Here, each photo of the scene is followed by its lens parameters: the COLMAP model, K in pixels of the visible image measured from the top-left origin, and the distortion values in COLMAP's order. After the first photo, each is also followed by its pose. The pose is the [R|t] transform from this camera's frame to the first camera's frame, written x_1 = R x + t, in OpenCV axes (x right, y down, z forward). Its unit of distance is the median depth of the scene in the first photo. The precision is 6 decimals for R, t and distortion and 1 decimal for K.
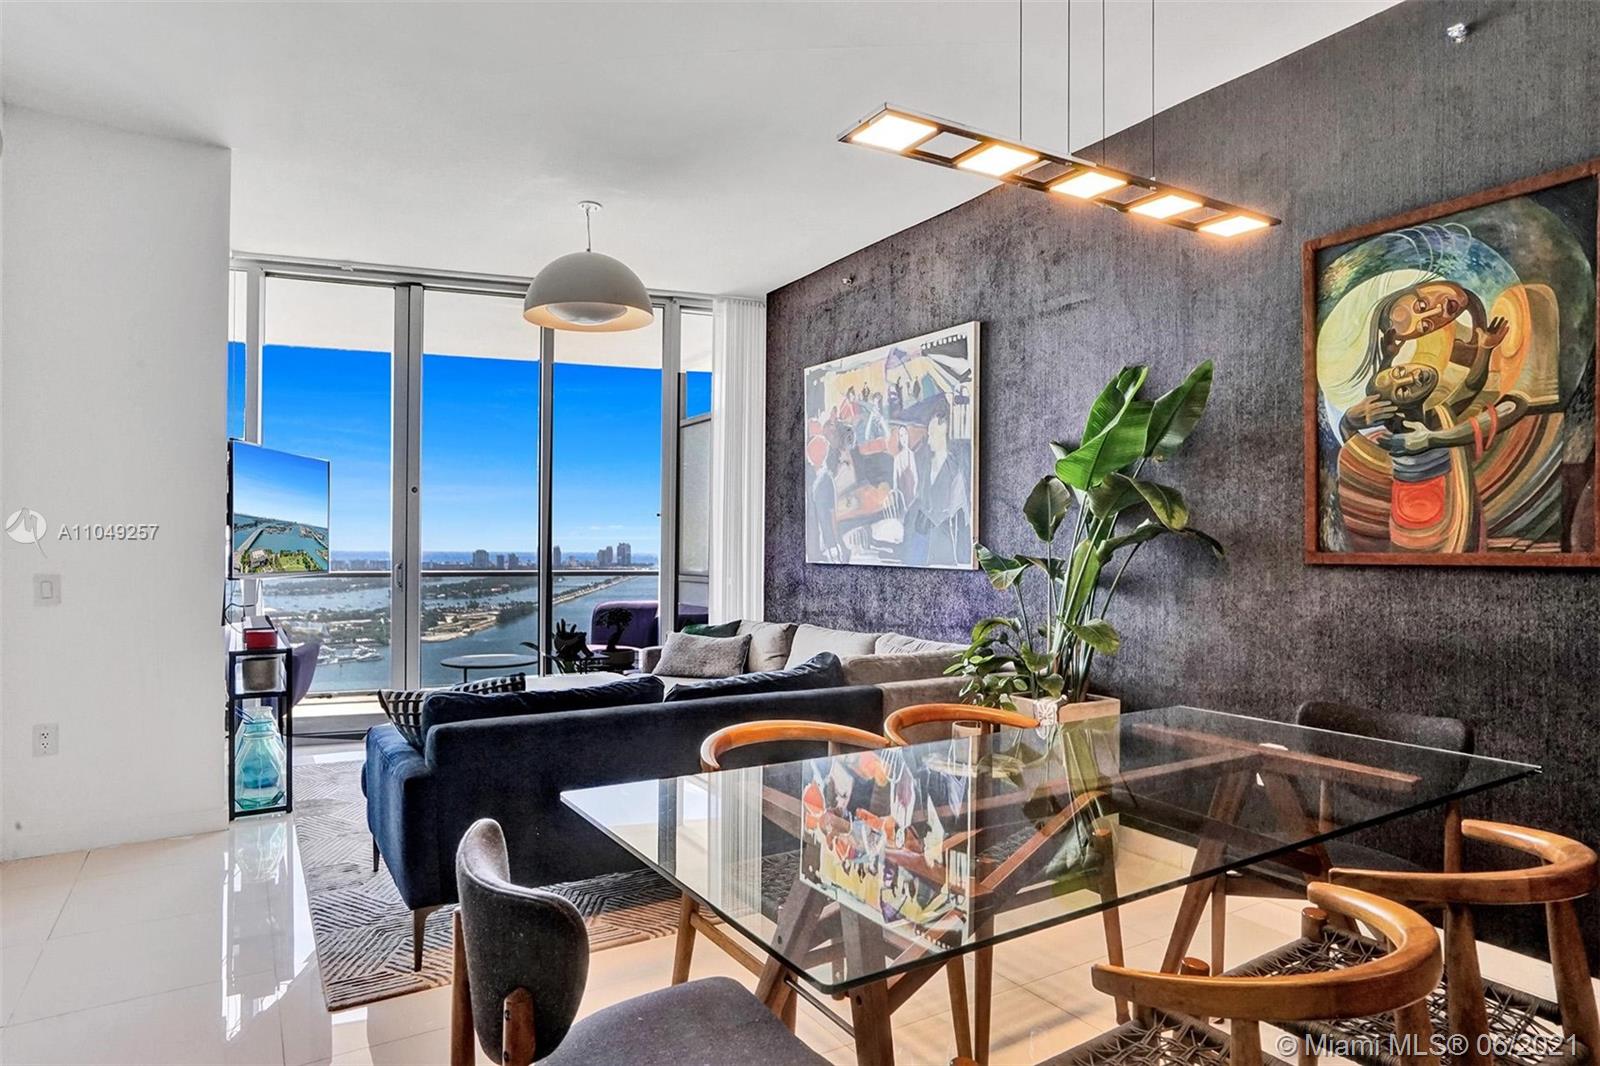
lens RADIAL K [[898.8, 0, 791.3], [0, 898.8, 546.3], [0, 0, 1]] dist [-0.013312, 0.002472]
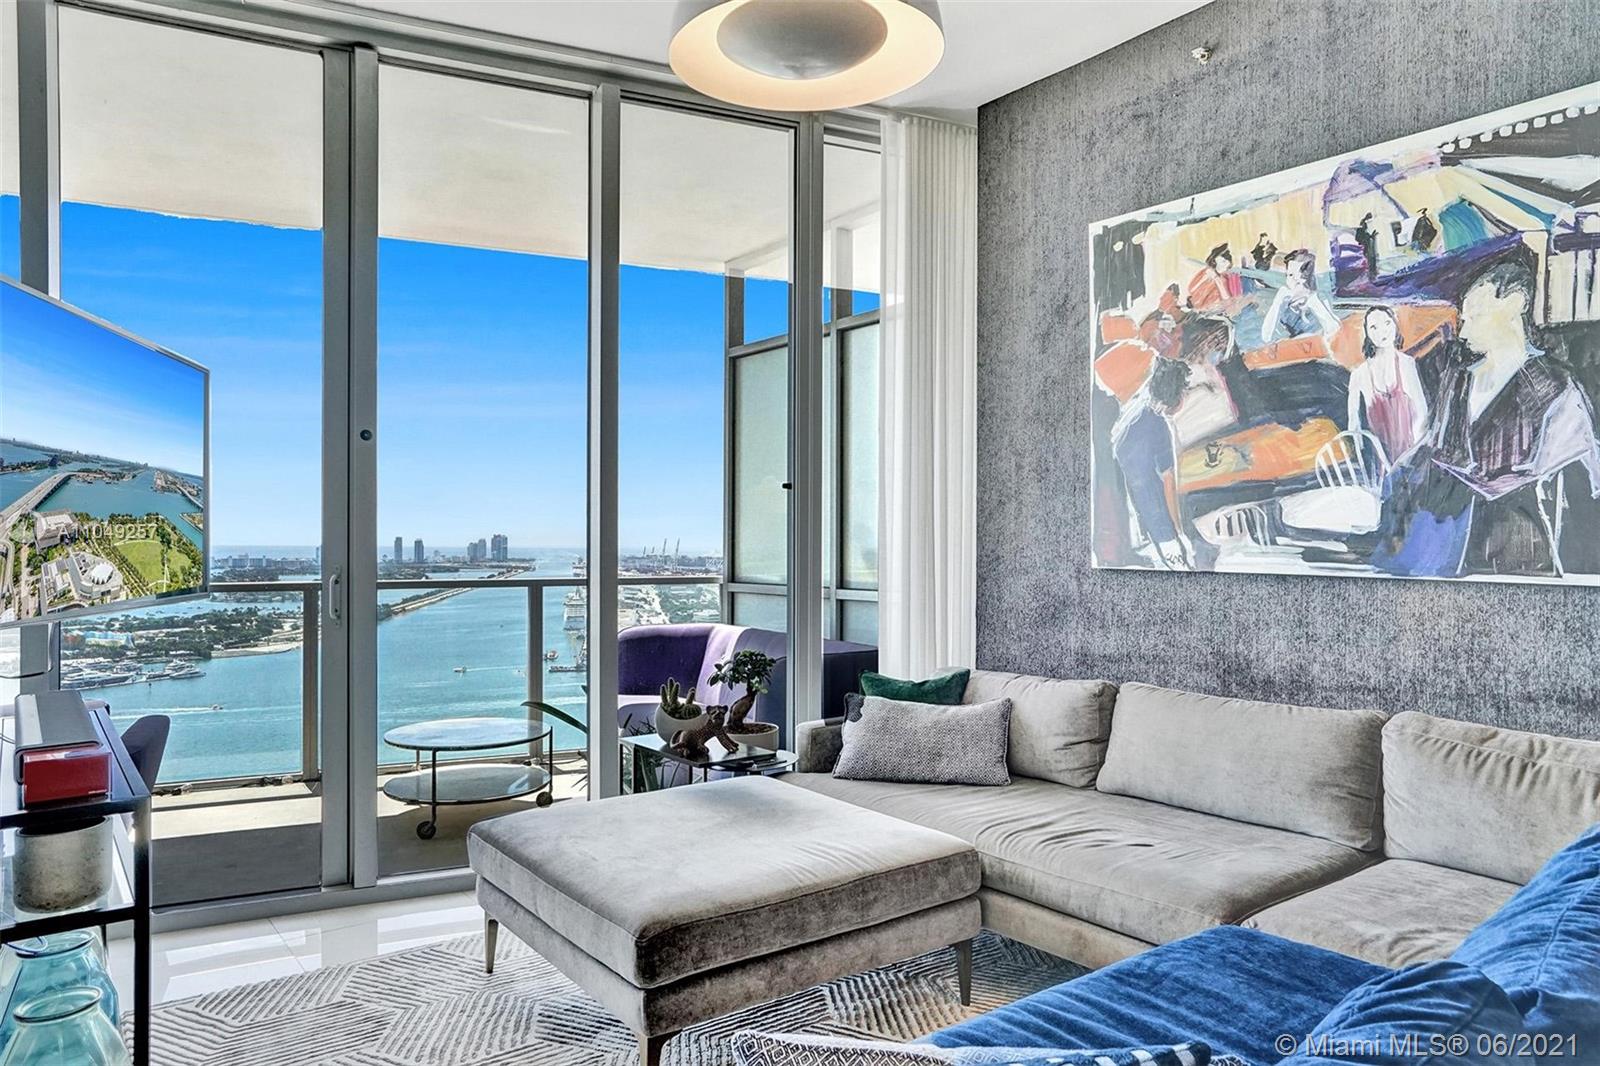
lens RADIAL K [[1032.6, 0, 794.8], [0, 1032.6, 544.5], [0, 0, 1]] dist [0.004802, 0.005611]
pose [[0.995812, 0.005796, 0.091236, -0.257638], [-0.005994, 0.999980, 0.001897, 0.003470], [-0.091223, -0.002436, 0.995827, 0.422260]]
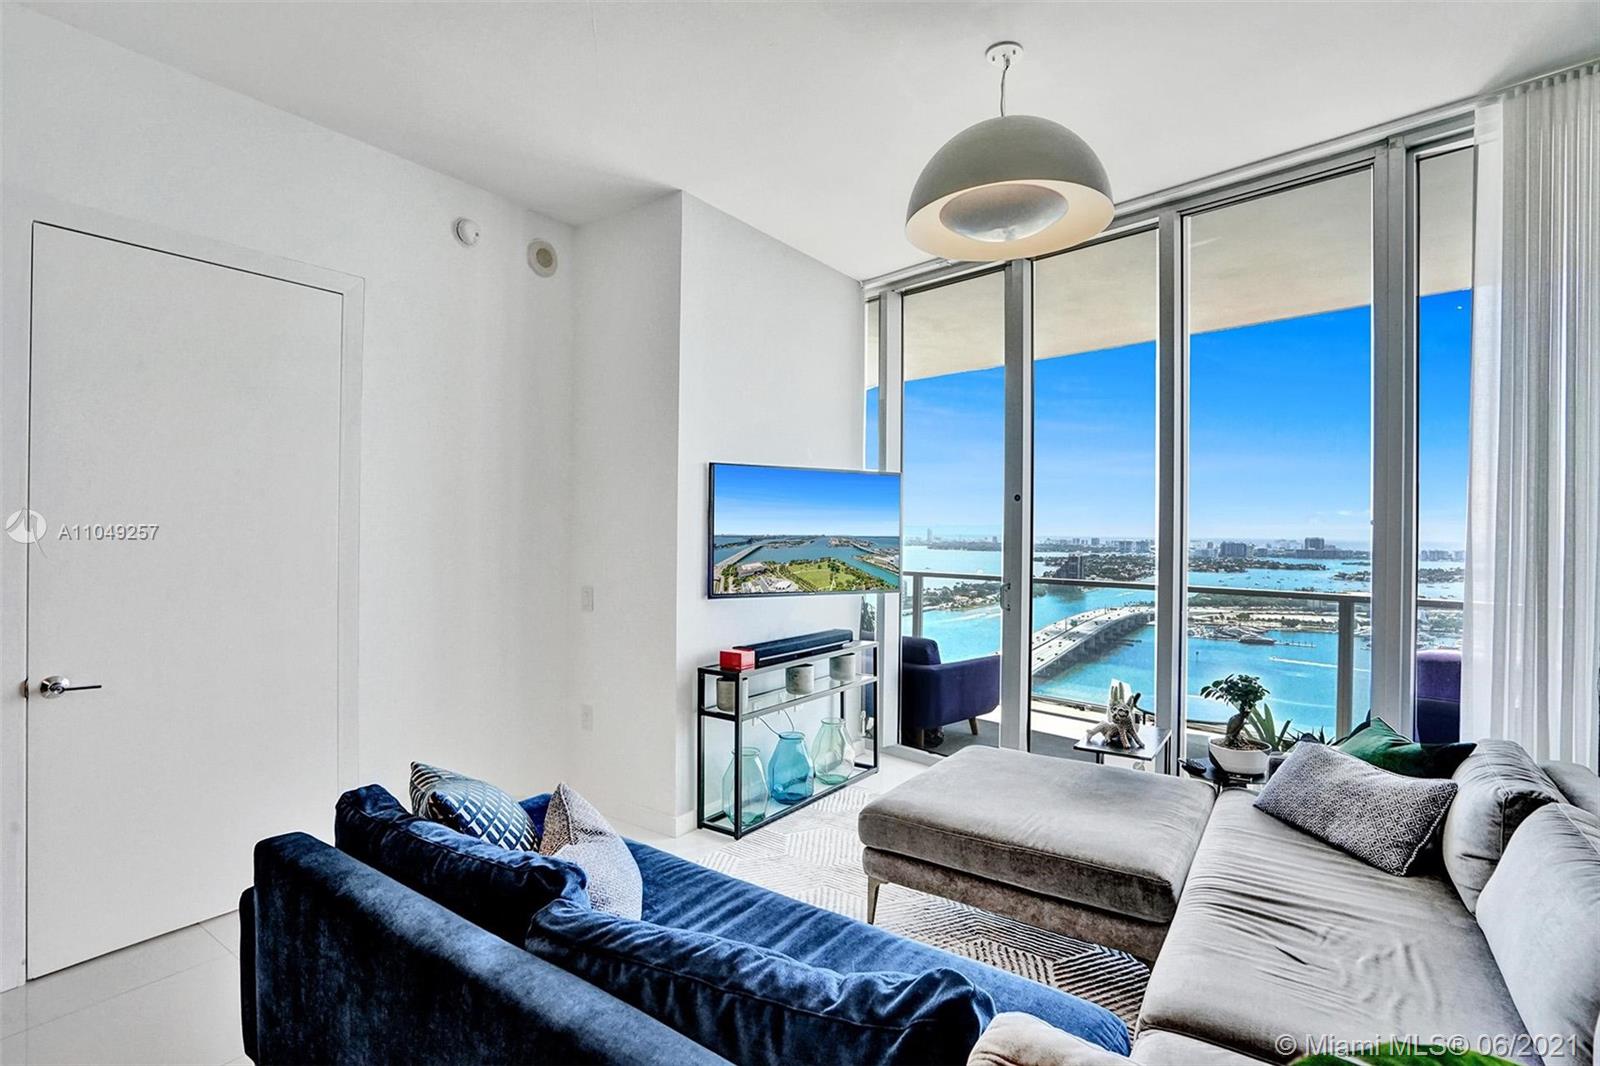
lens RADIAL K [[773.3, 0, 799.9], [0, 773.3, 534.4], [0, 0, 1]] dist [-0.035176, 0.006069]
pose [[0.381317, 0.003469, -0.924438, 0.208337], [-0.003516, 0.999991, 0.002302, -0.033580], [0.924438, 0.002372, 0.381326, 0.599648]]
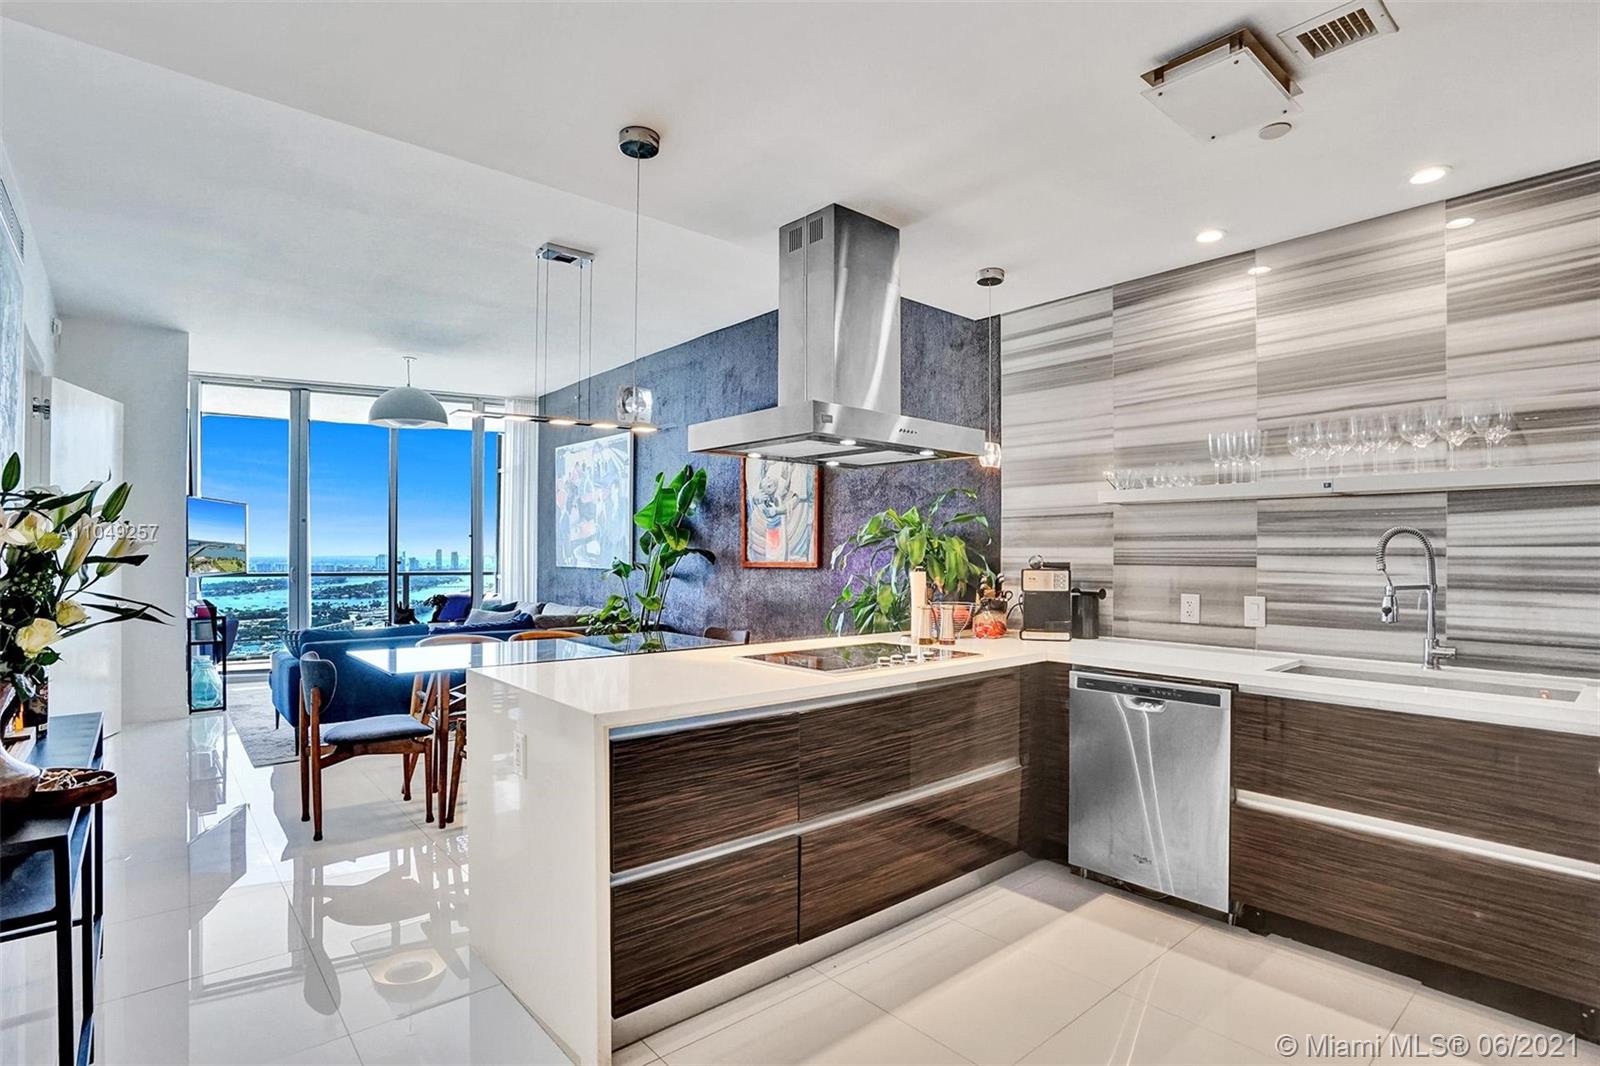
lens RADIAL K [[773.3, 0, 780.9], [0, 773.3, 559.0], [0, 0, 1]] dist [-0.035176, 0.006069]
pose [[0.989302, -0.002212, 0.145864, 0.244943], [0.000595, 0.999938, 0.011129, -0.011423], [-0.145879, -0.010923, 0.989242, -0.513893]]
